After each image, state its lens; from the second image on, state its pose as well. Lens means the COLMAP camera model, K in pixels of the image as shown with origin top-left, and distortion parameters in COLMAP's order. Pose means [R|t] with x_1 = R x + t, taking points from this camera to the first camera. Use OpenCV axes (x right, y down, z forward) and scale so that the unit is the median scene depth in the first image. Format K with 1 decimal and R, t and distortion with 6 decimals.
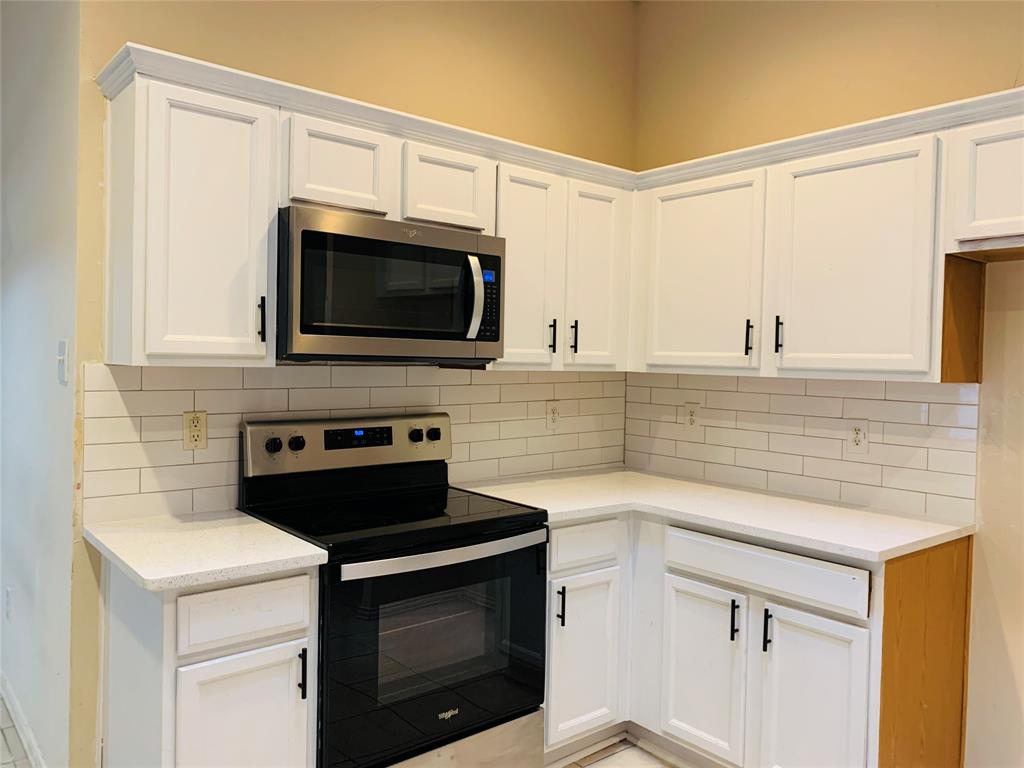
lens RADIAL K [[783.5, 0, 505.8], [0, 783.5, 381.8], [0, 0, 1]] dist [0.024111, -0.024949]
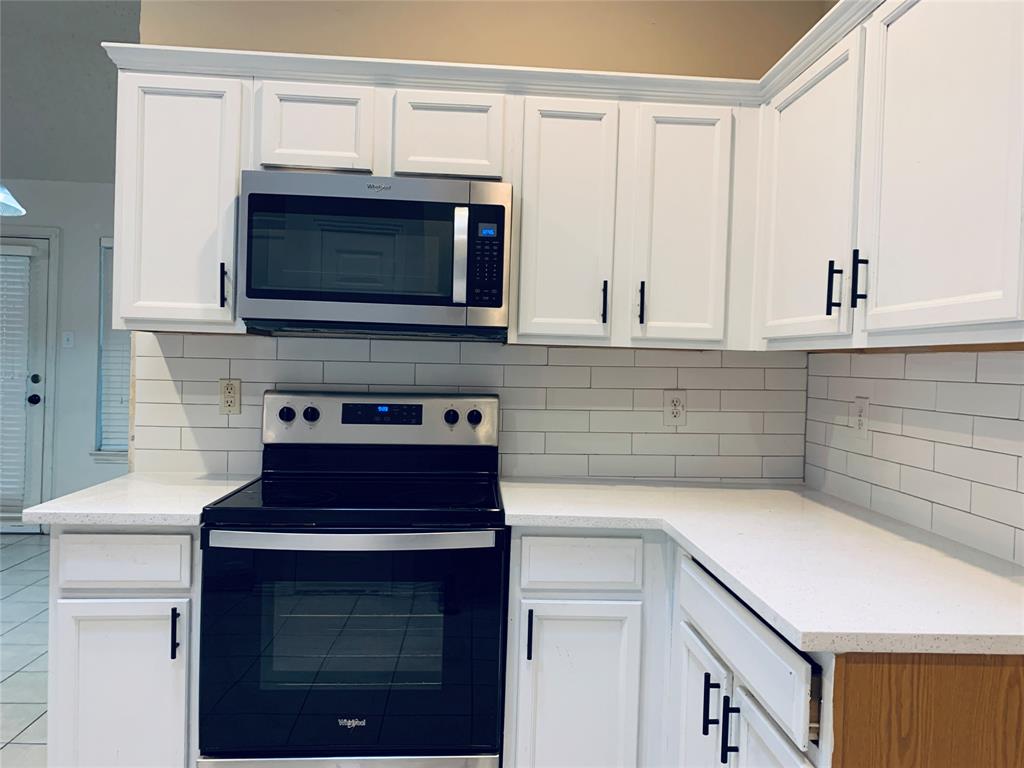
lens RADIAL K [[783.5, 0, 513.8], [0, 783.5, 382.2], [0, 0, 1]] dist [0.024111, -0.024949]
pose [[0.809284, 0.017885, -0.587145, 0.506153], [-0.030969, 0.999445, -0.012241, 0.040023], [0.586601, 0.028090, 0.809389, 0.331231]]
